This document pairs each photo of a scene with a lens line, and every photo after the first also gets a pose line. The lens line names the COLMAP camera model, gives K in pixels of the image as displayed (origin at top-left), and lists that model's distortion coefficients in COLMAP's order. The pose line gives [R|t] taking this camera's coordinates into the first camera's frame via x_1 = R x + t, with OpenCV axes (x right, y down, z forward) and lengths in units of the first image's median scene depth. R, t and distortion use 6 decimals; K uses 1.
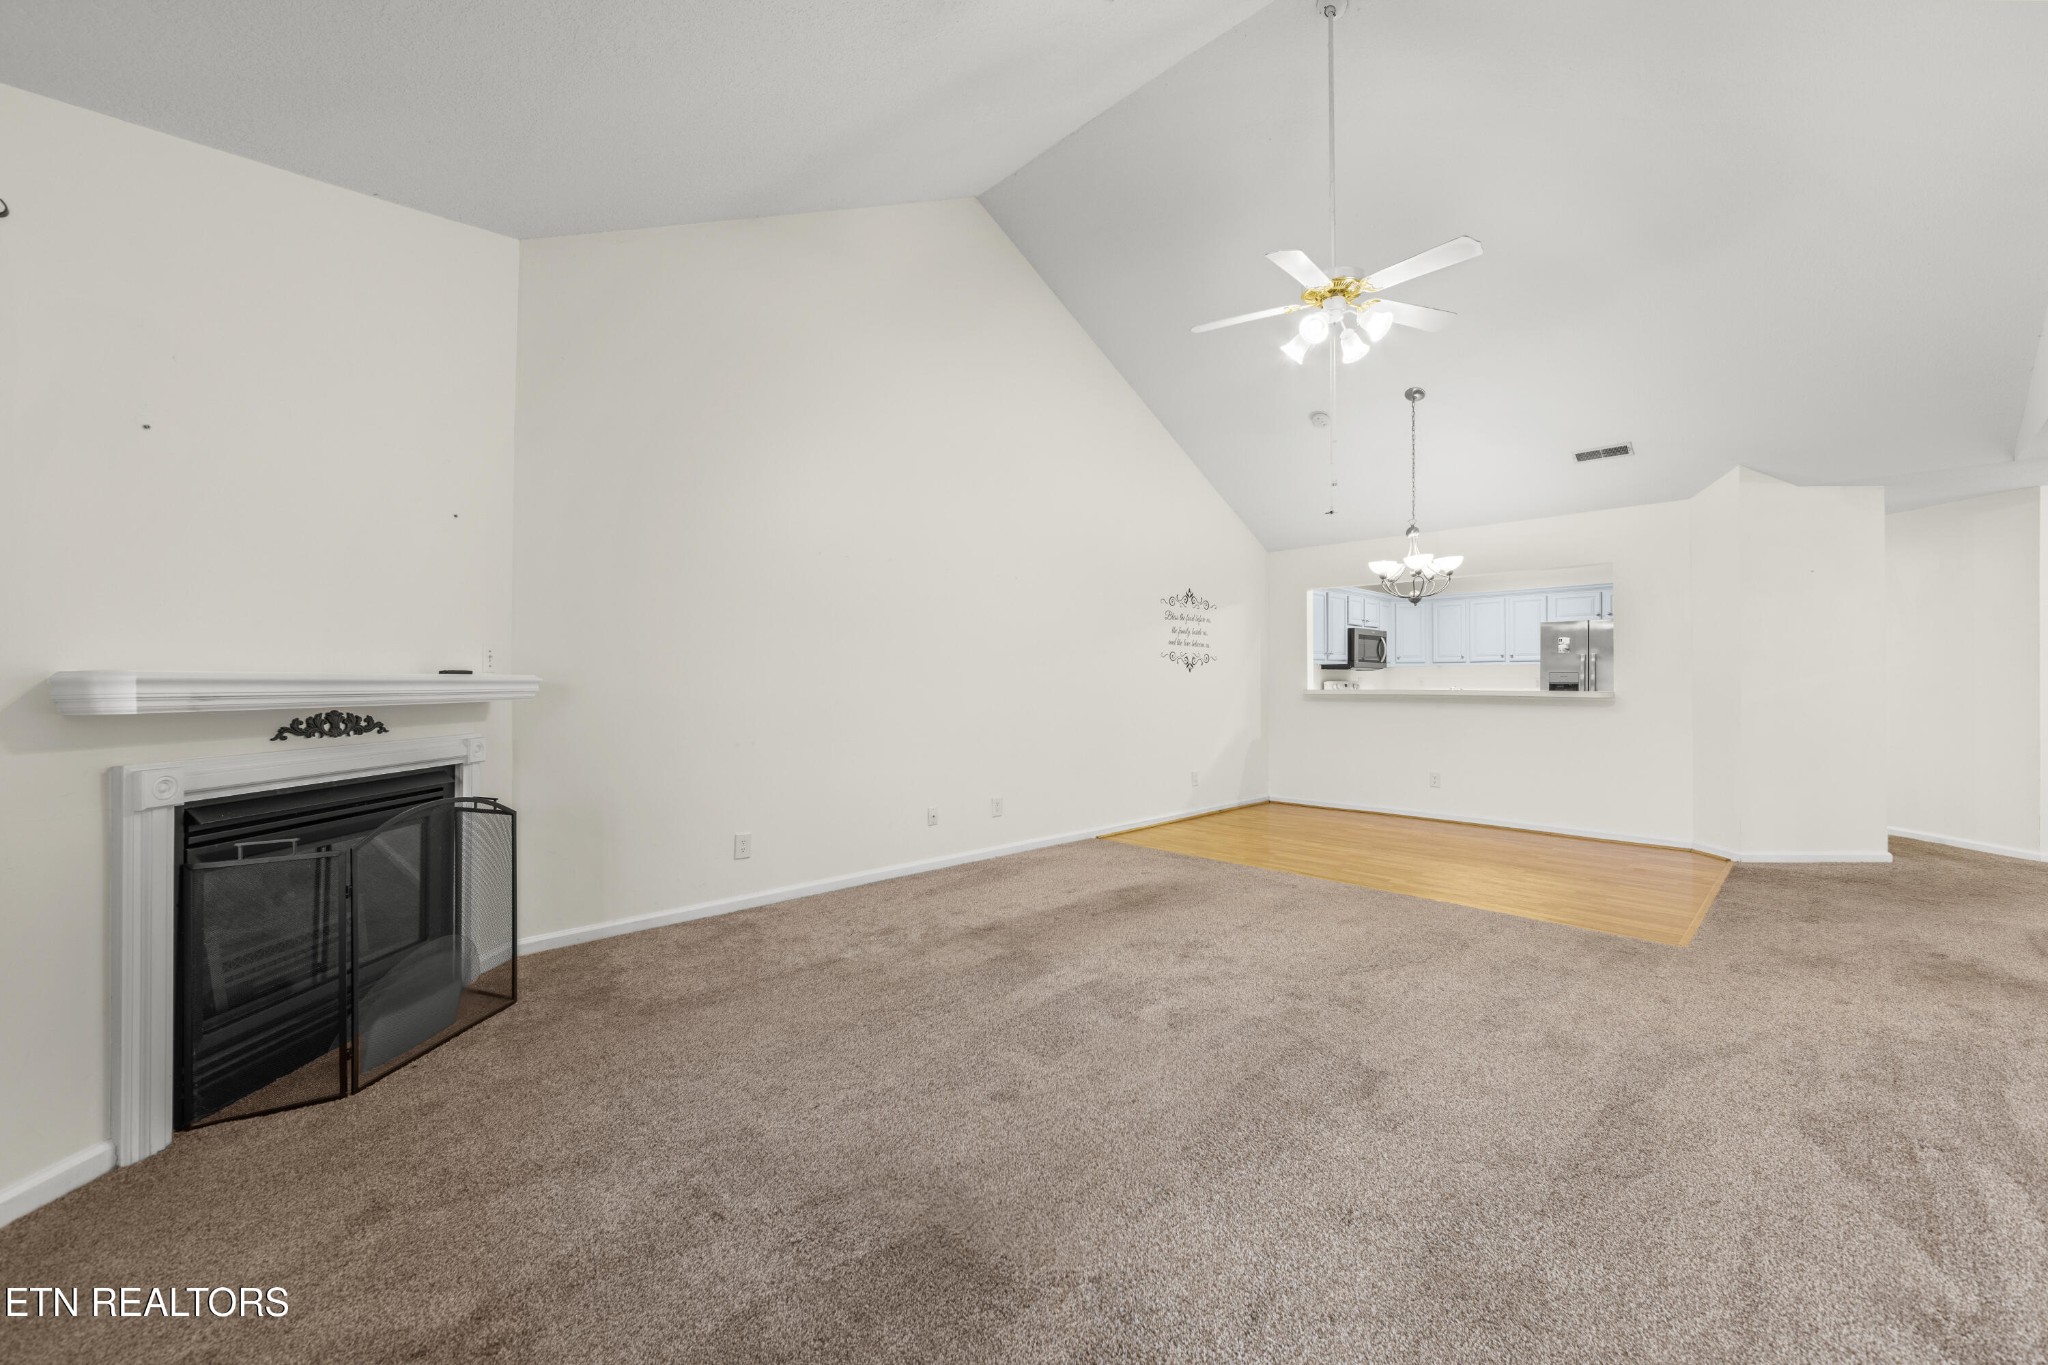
lens RADIAL K [[809.5, 0, 1032.3], [0, 809.5, 673.0], [0, 0, 1]] dist [-0.001768, 0.000012]
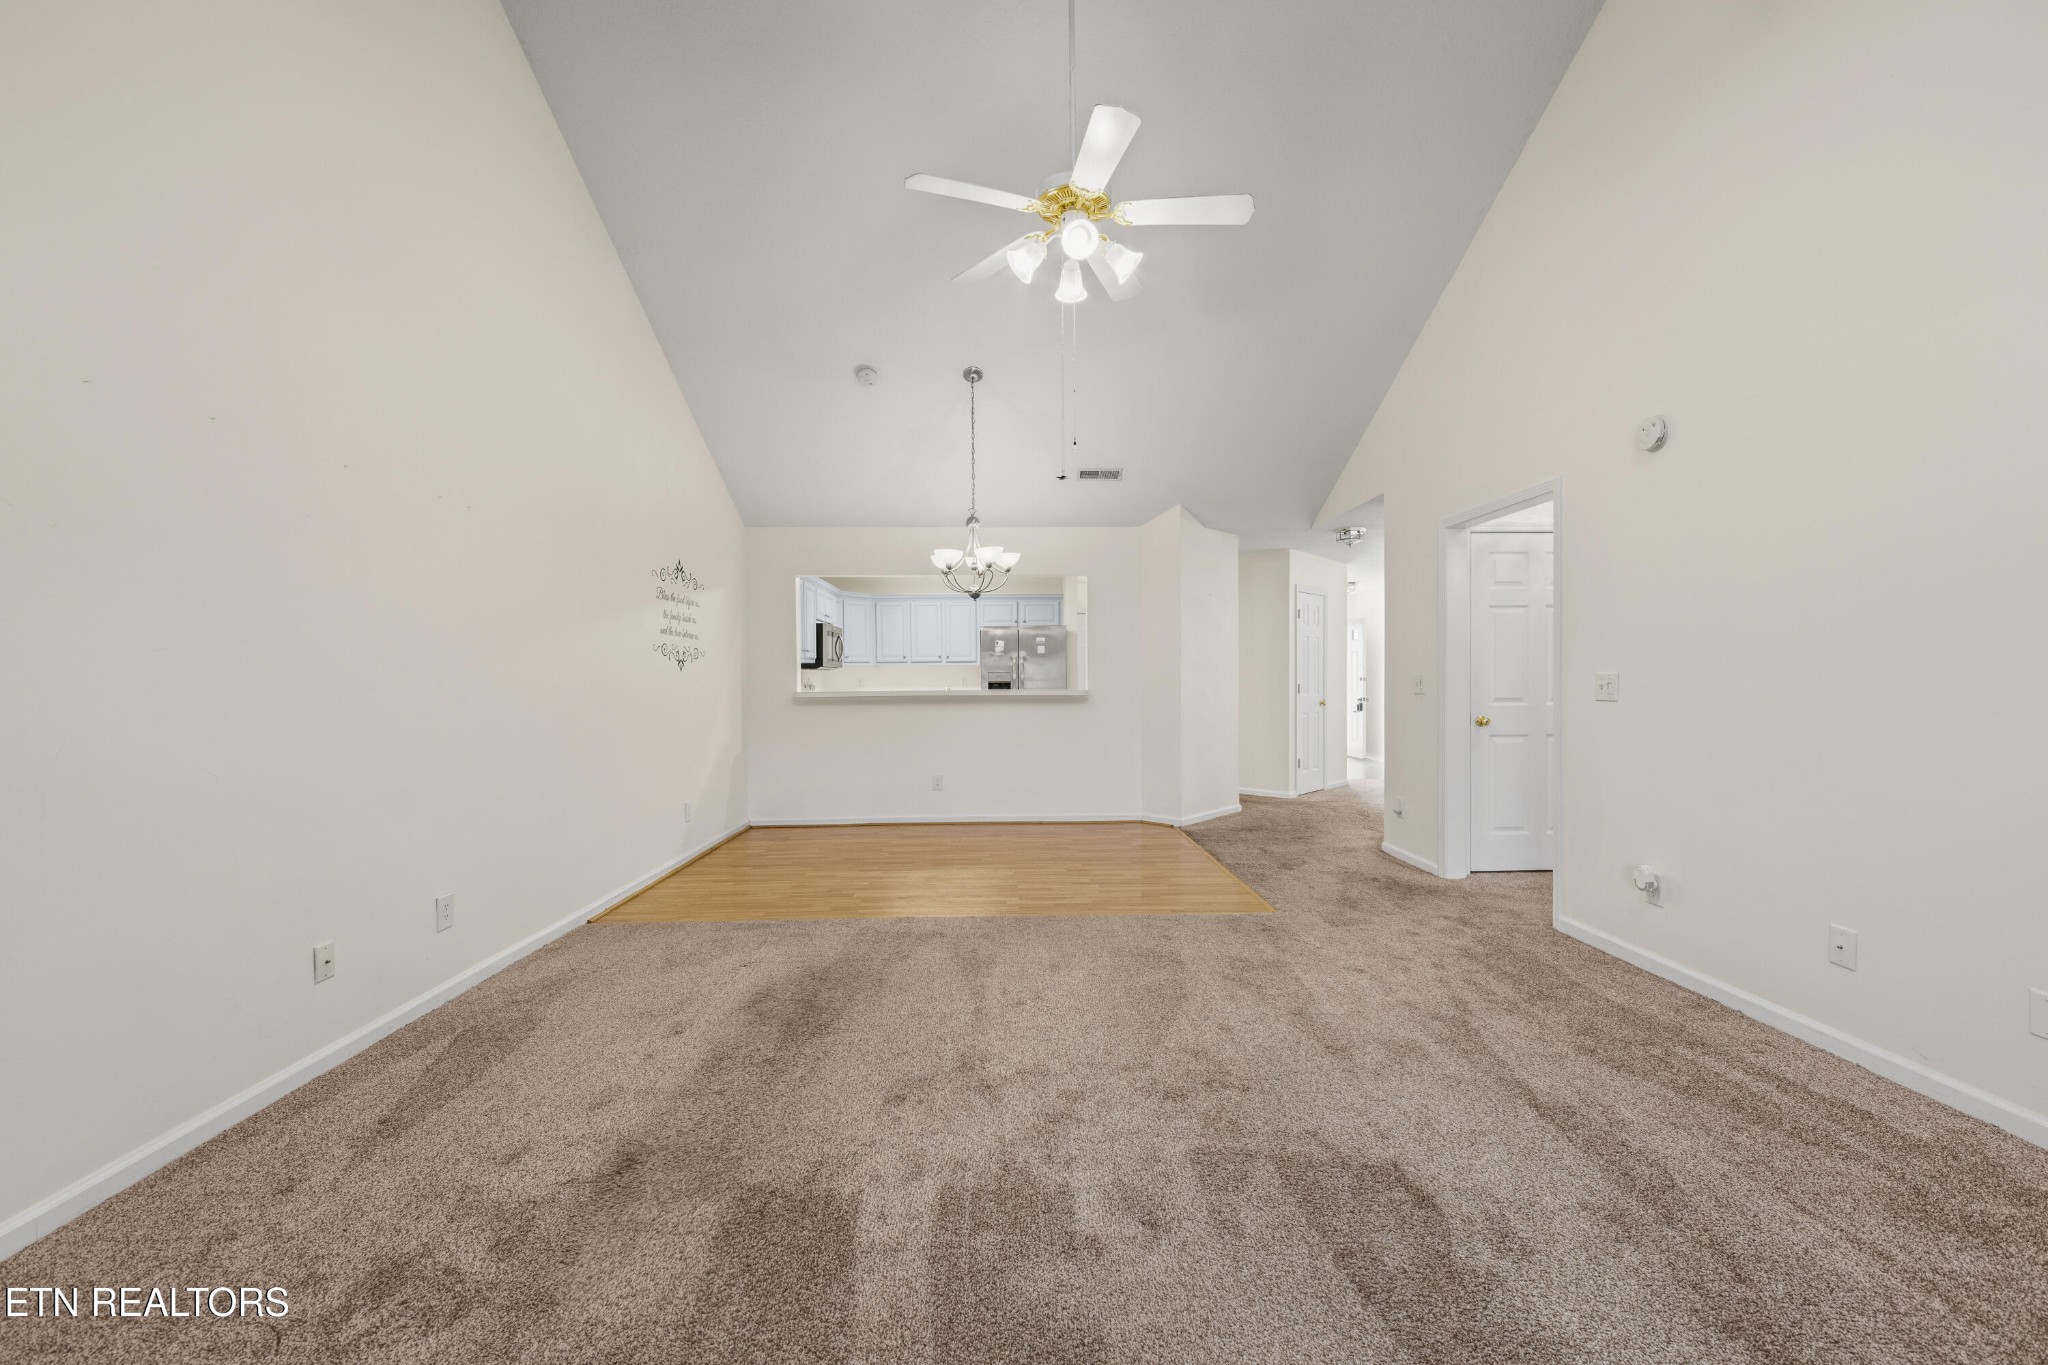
lens RADIAL K [[809.5, 0, 1034.0], [0, 809.5, 687.0], [0, 0, 1]] dist [-0.001768, 0.000012]
pose [[0.672602, -0.011446, 0.739916, -0.143594], [-0.001251, 0.999861, 0.016604, 0.000347], [-0.740003, -0.012093, 0.672494, 0.258942]]
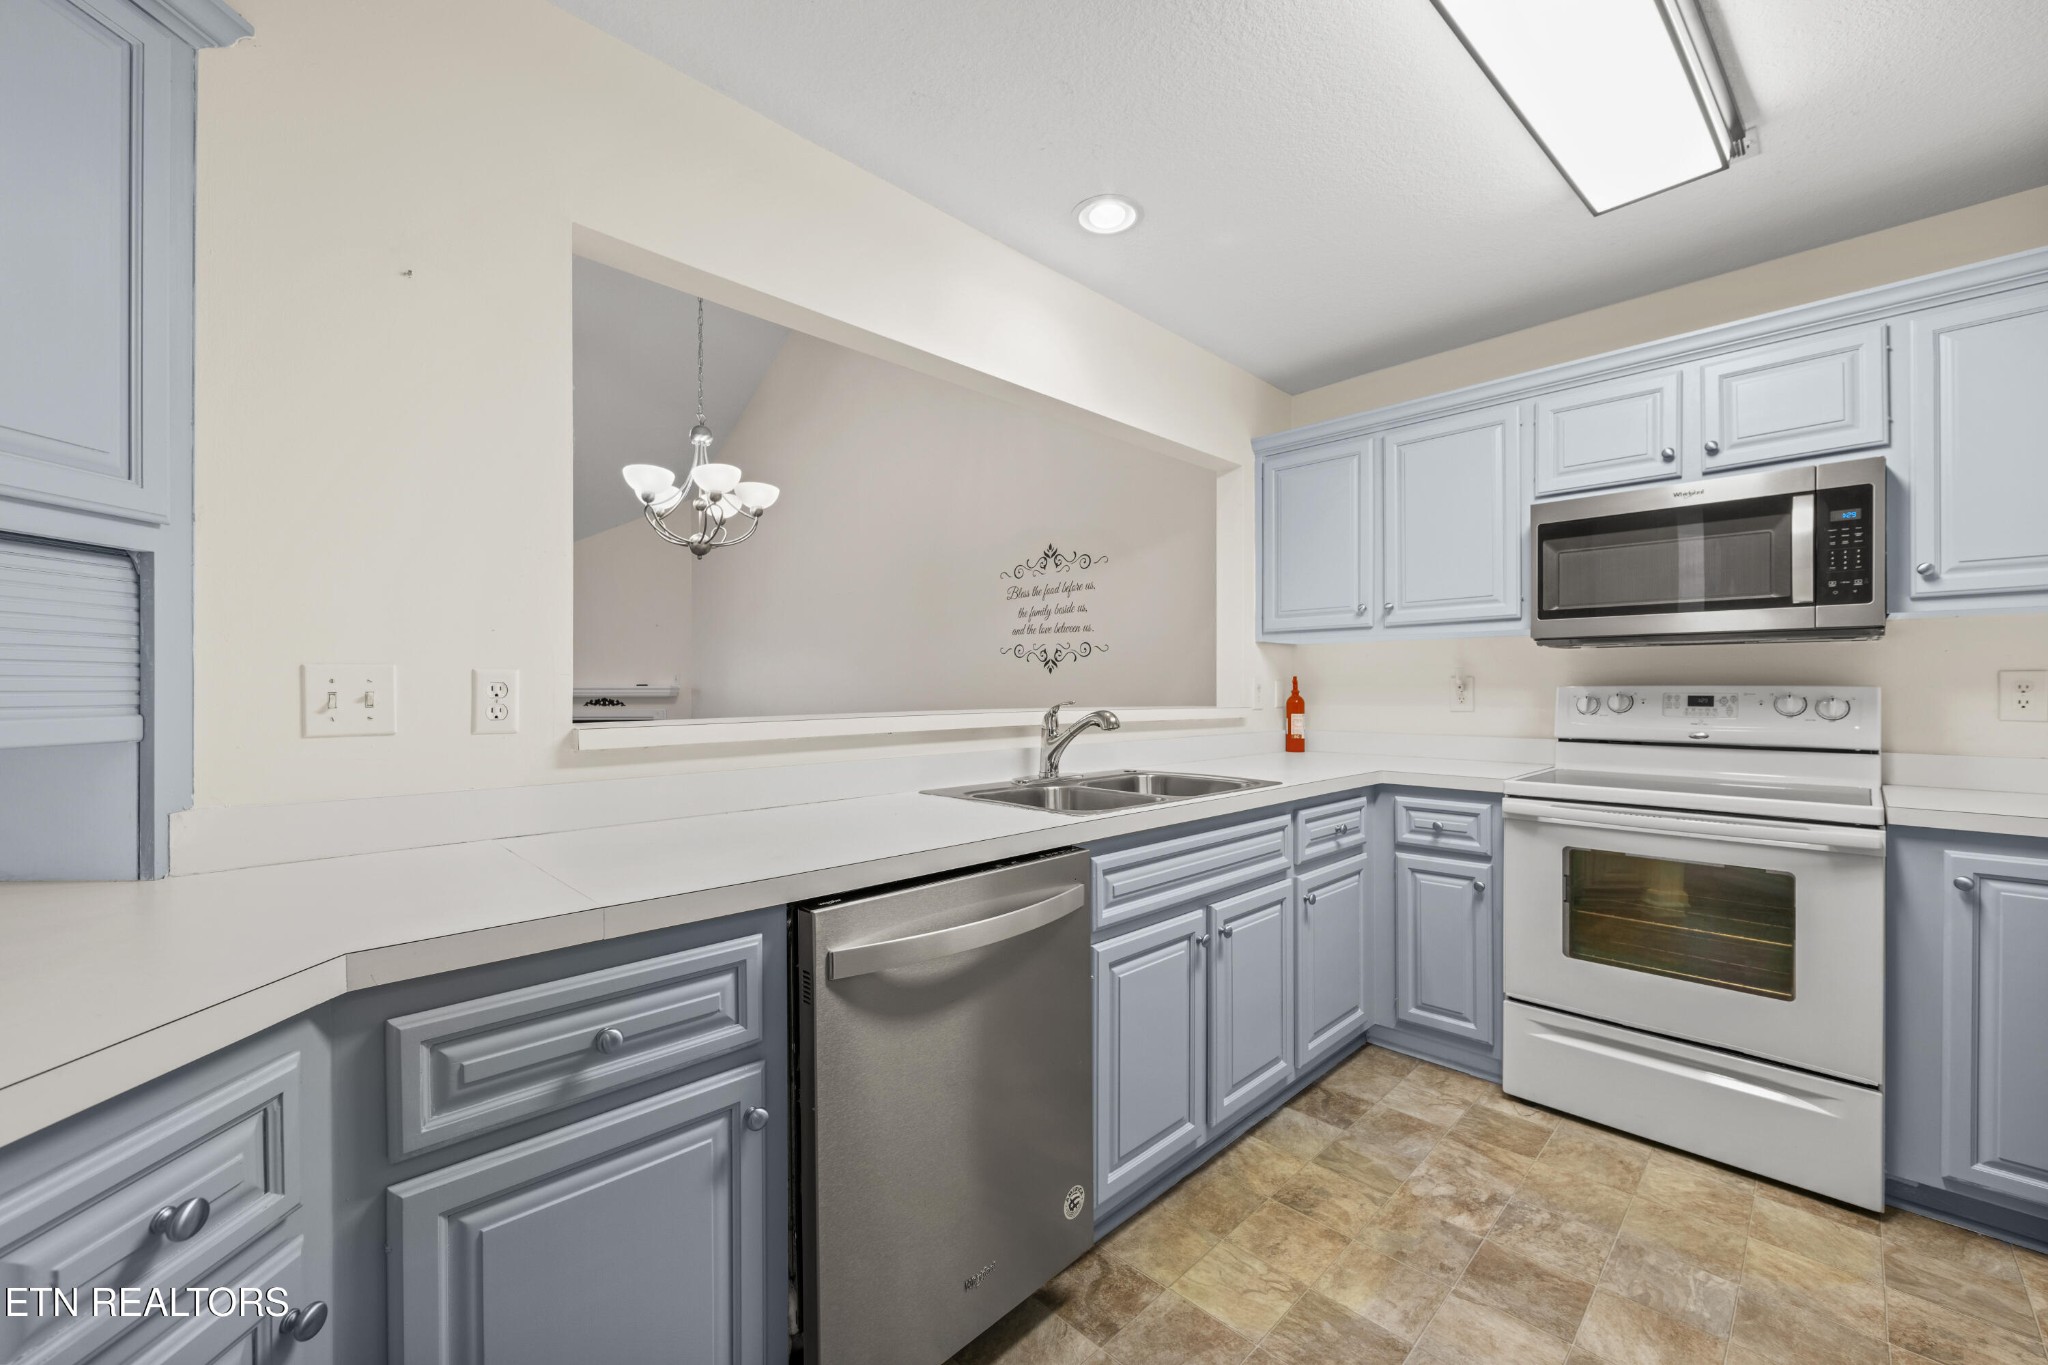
lens RADIAL K [[809.5, 0, 1014.3], [0, 809.5, 683.9], [0, 0, 1]] dist [-0.001768, 0.000012]
pose [[-0.024697, 0.000150, -0.999695, 0.860060], [0.016328, 0.999867, -0.000254, 0.007159], [0.999562, -0.016330, -0.024696, 1.009391]]
